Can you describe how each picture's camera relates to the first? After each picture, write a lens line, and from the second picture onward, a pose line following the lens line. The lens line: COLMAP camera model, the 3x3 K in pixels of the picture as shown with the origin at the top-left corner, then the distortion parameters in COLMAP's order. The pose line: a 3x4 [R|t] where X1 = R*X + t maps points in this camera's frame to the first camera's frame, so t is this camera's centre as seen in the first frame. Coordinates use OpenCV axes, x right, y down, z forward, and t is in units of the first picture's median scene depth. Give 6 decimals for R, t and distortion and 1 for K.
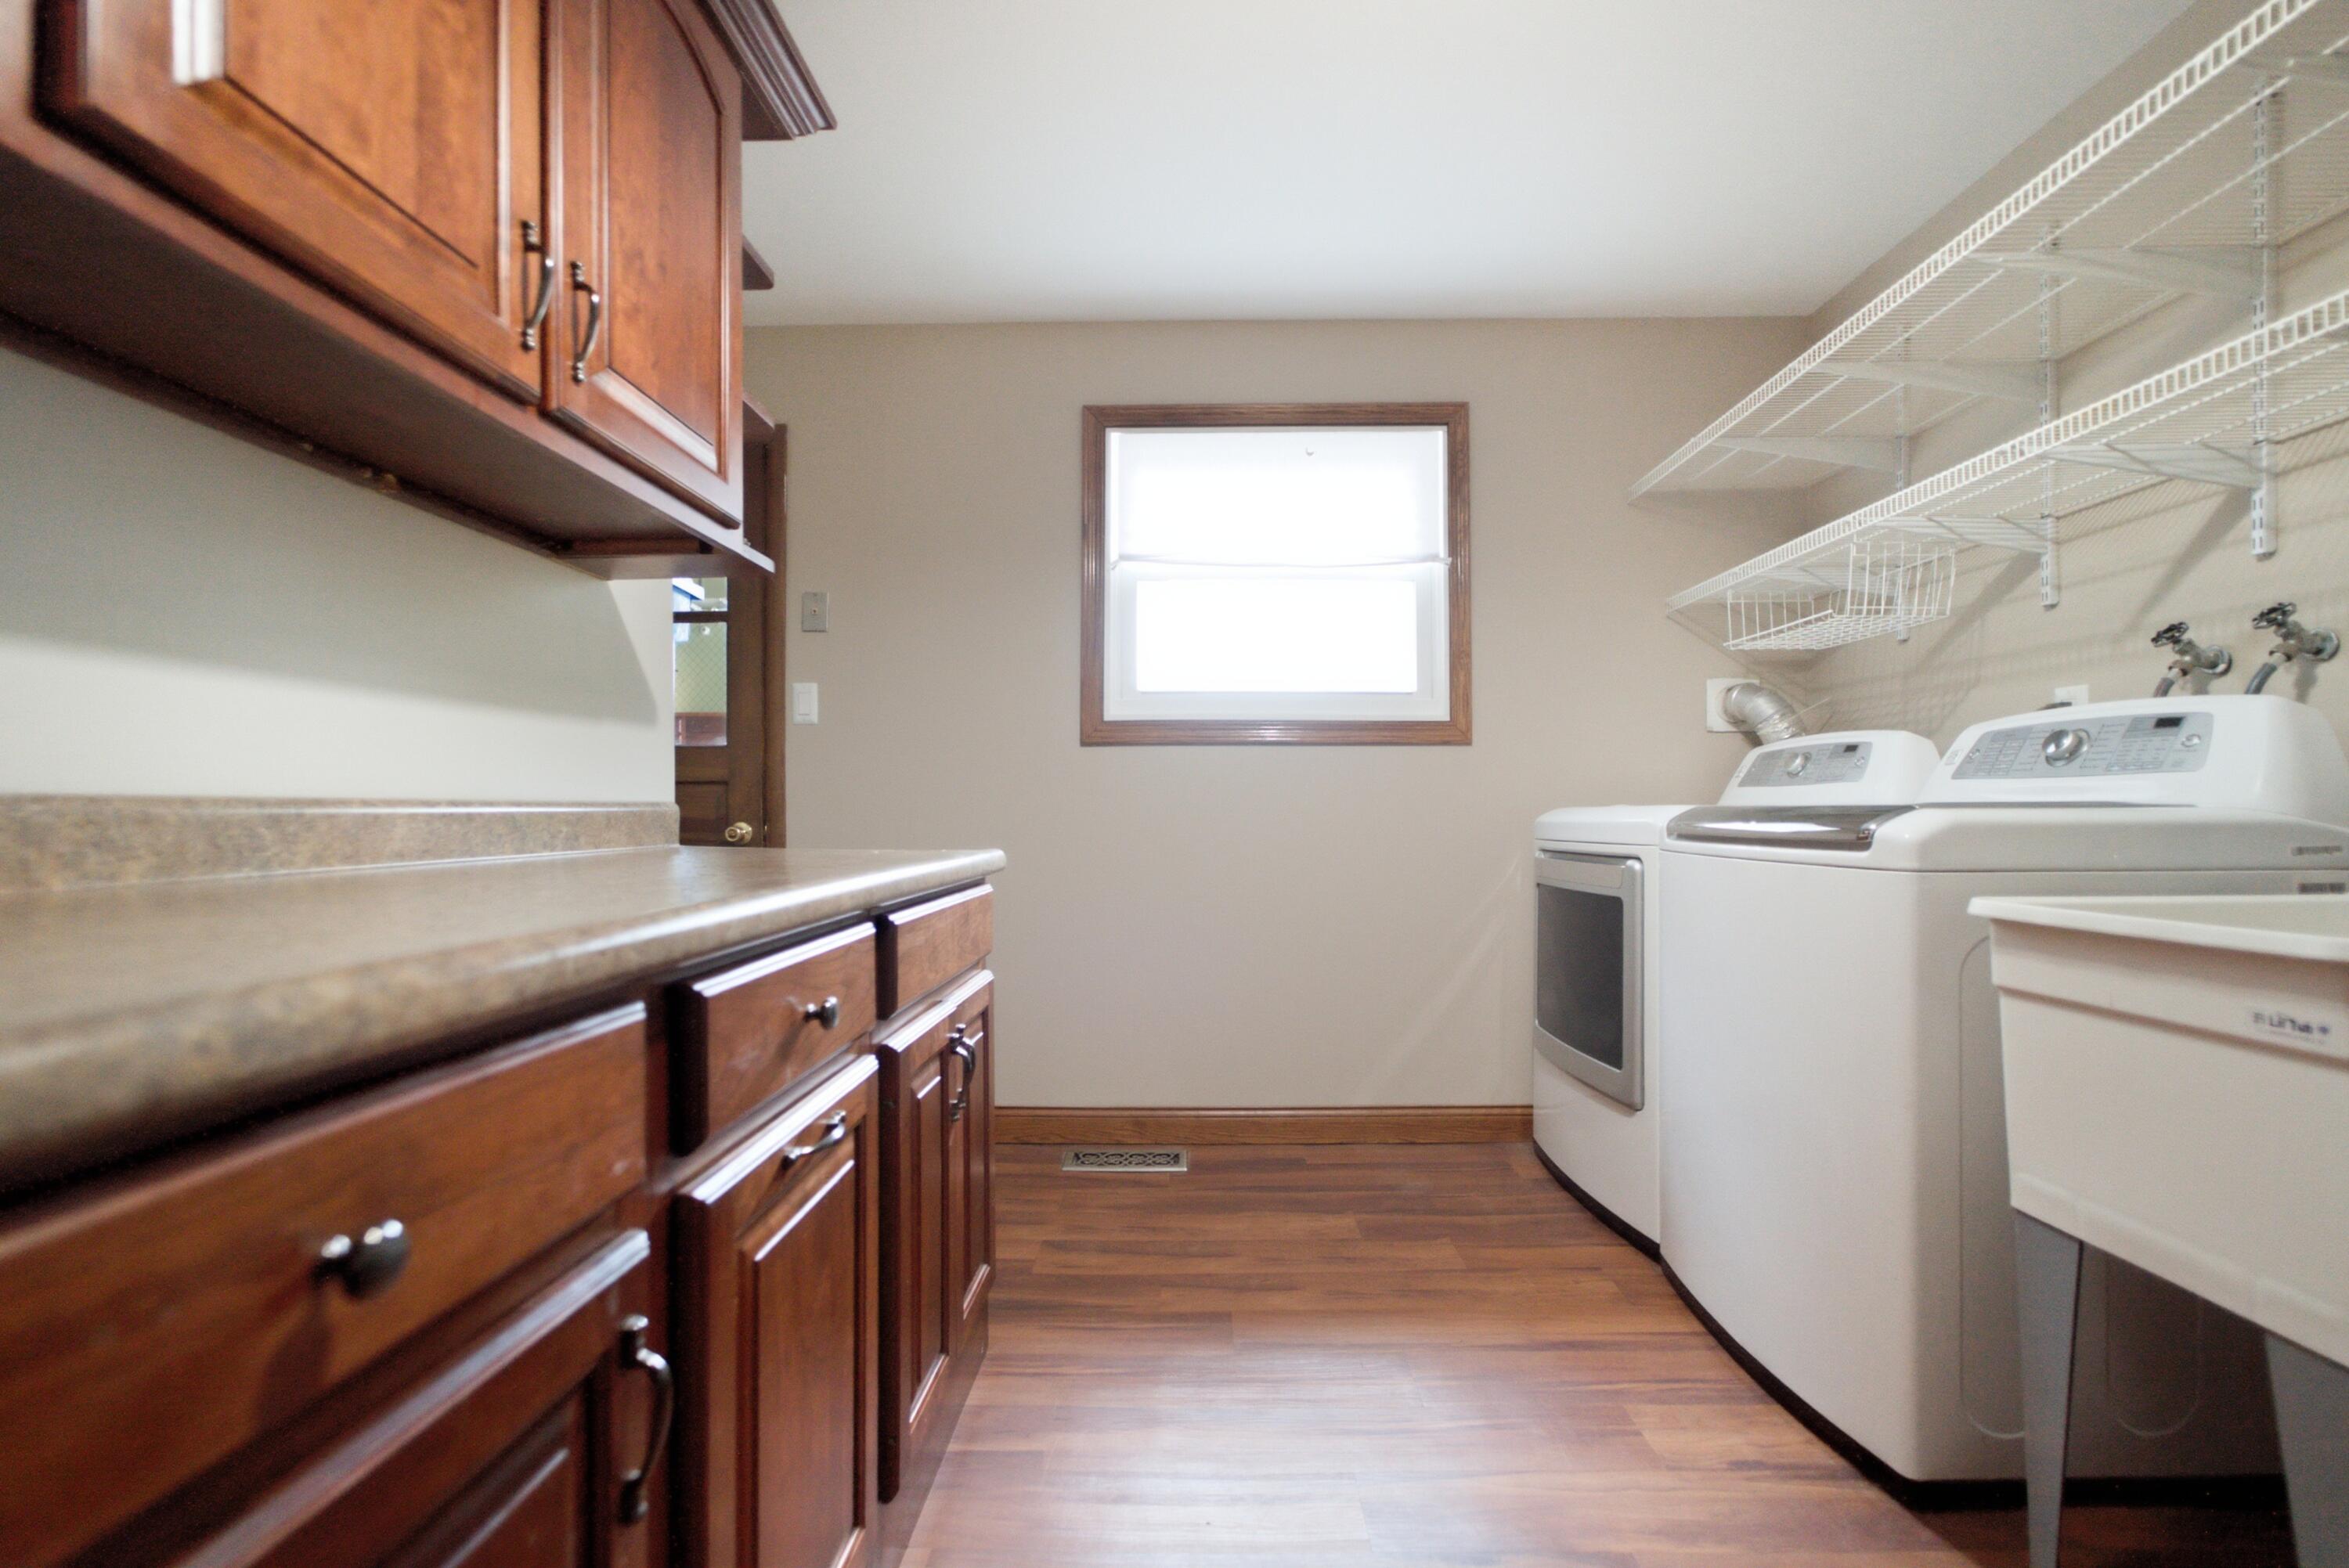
lens RADIAL K [[999.2, 0, 1189.1], [0, 999.2, 805.4], [0, 0, 1]] dist [0.002506, 0.000767]
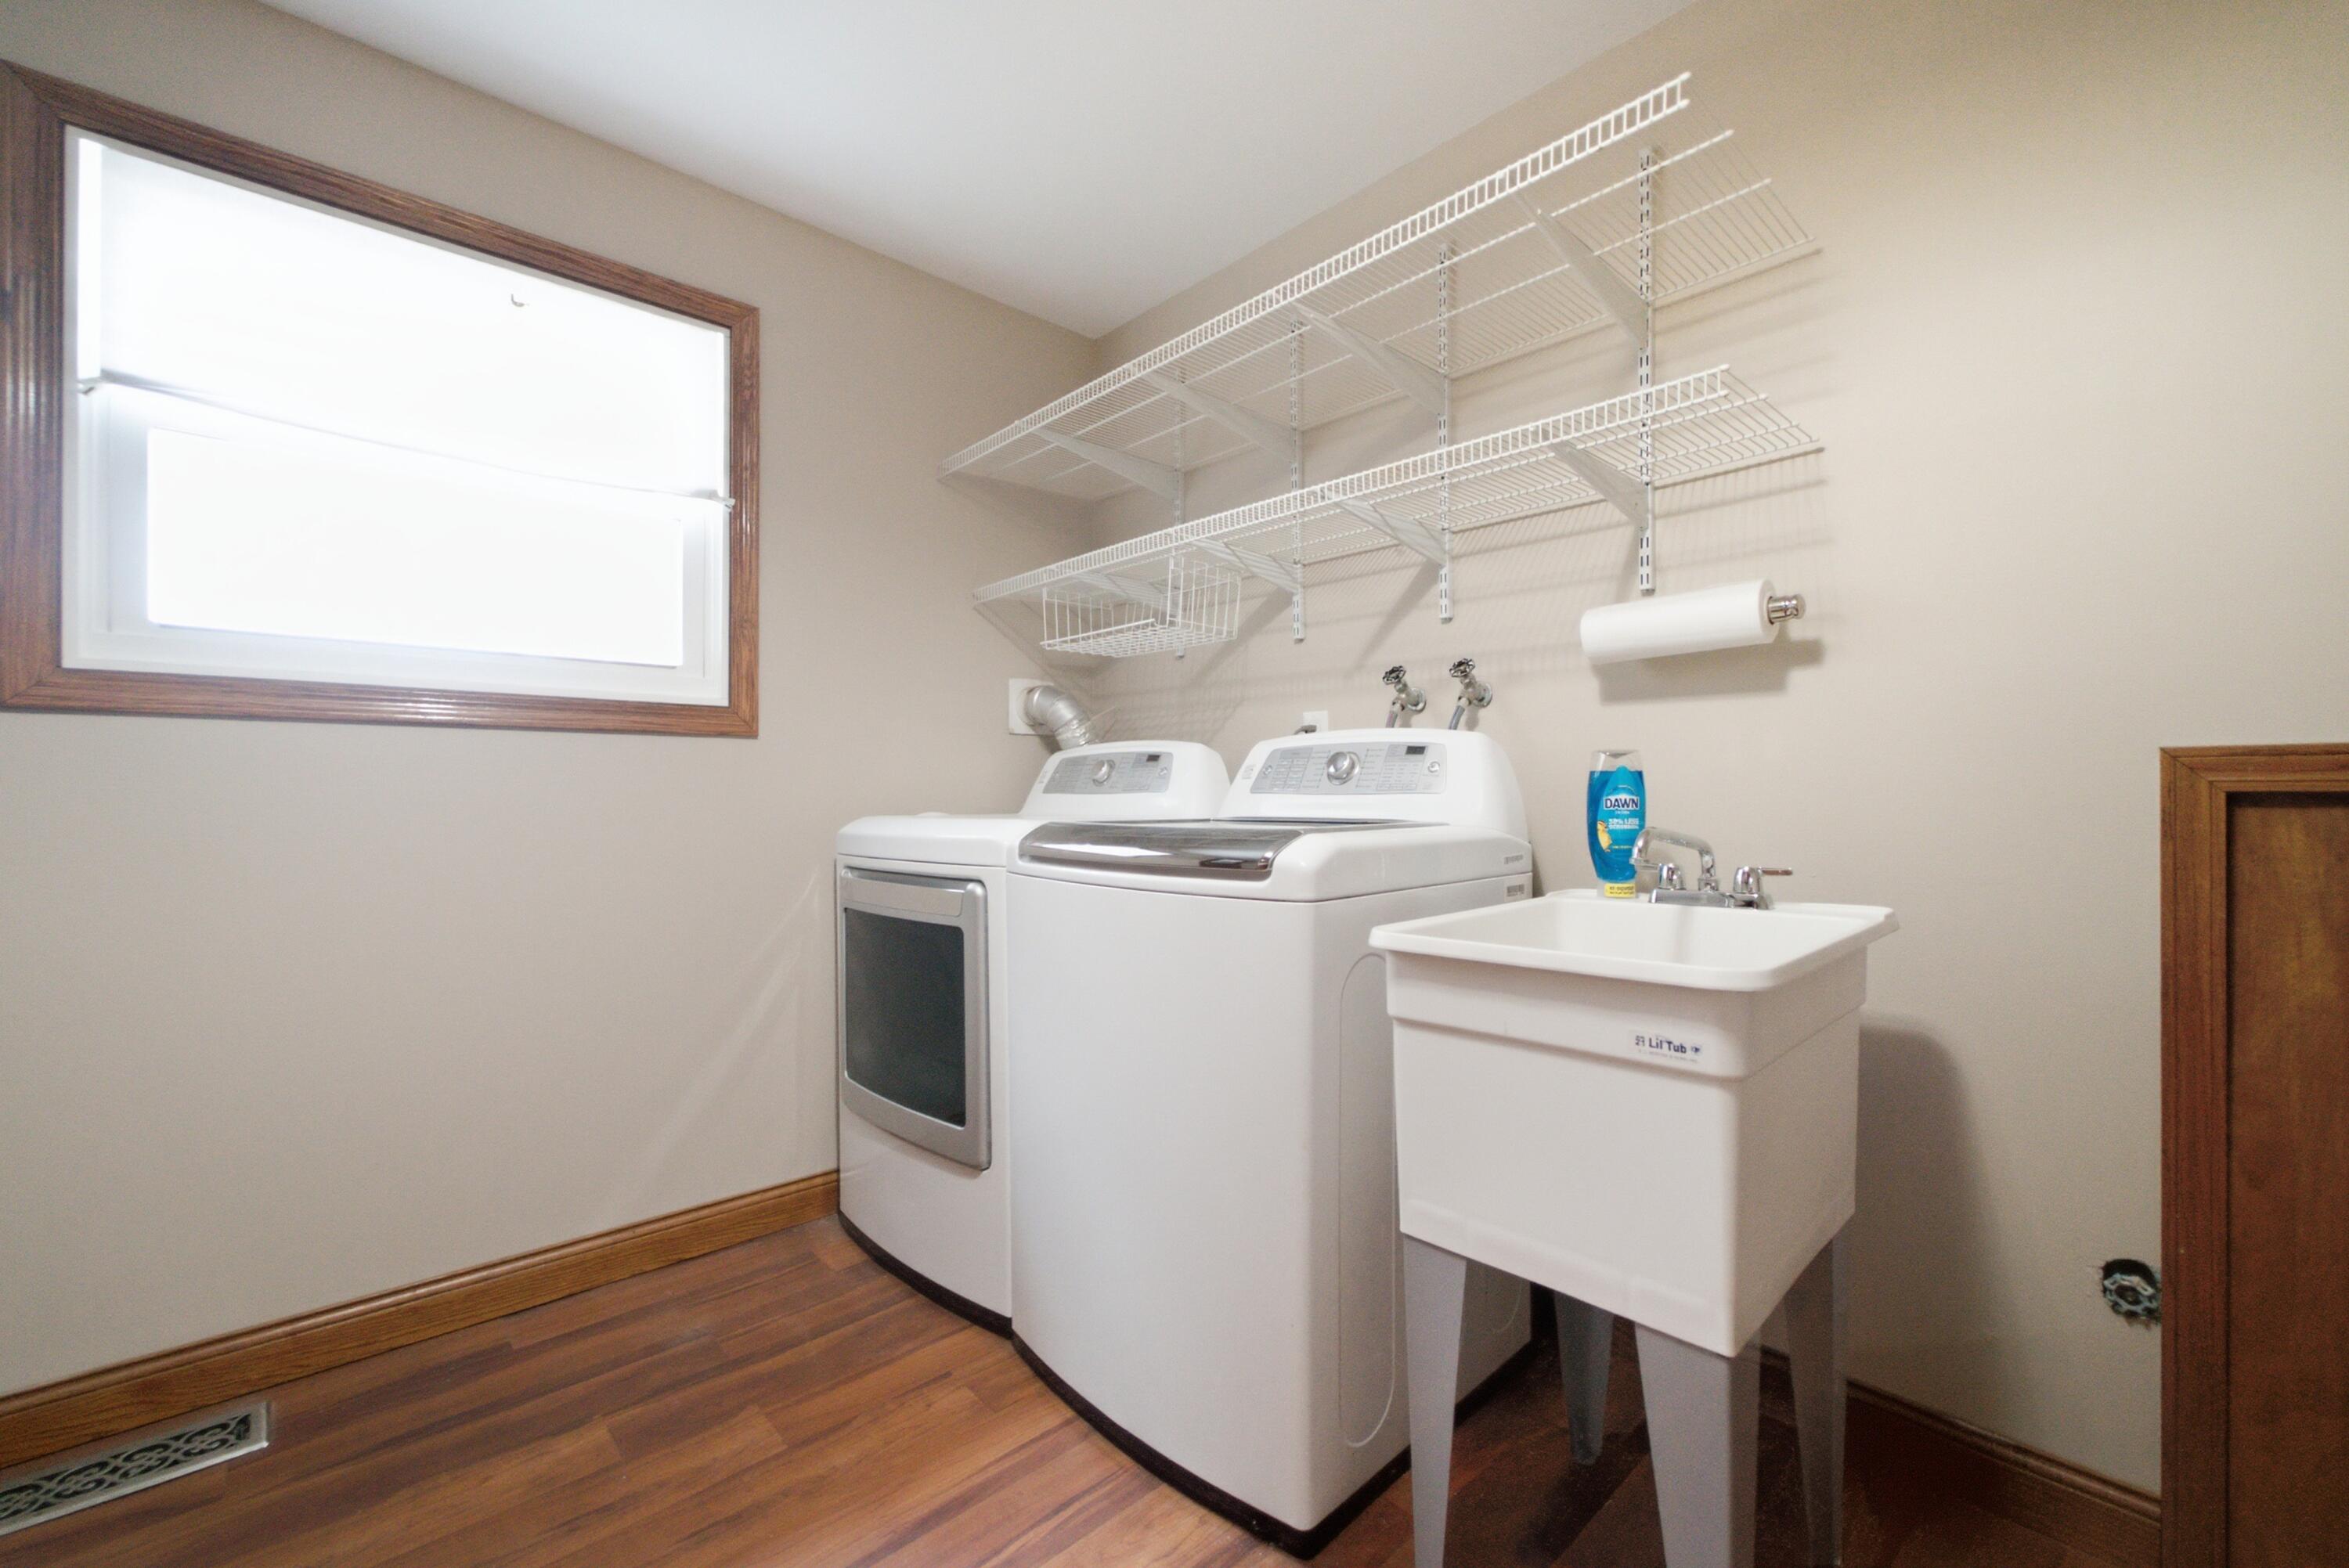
lens RADIAL K [[945.7, 0, 1174.5], [0, 945.7, 784.0], [0, 0, 1]] dist [-0.034088, 0.013552]
pose [[0.717525, 0.002874, 0.696527, -0.000122], [-0.001950, 0.999996, -0.002117, -0.029952], [-0.696530, 0.000161, 0.717527, 0.301057]]
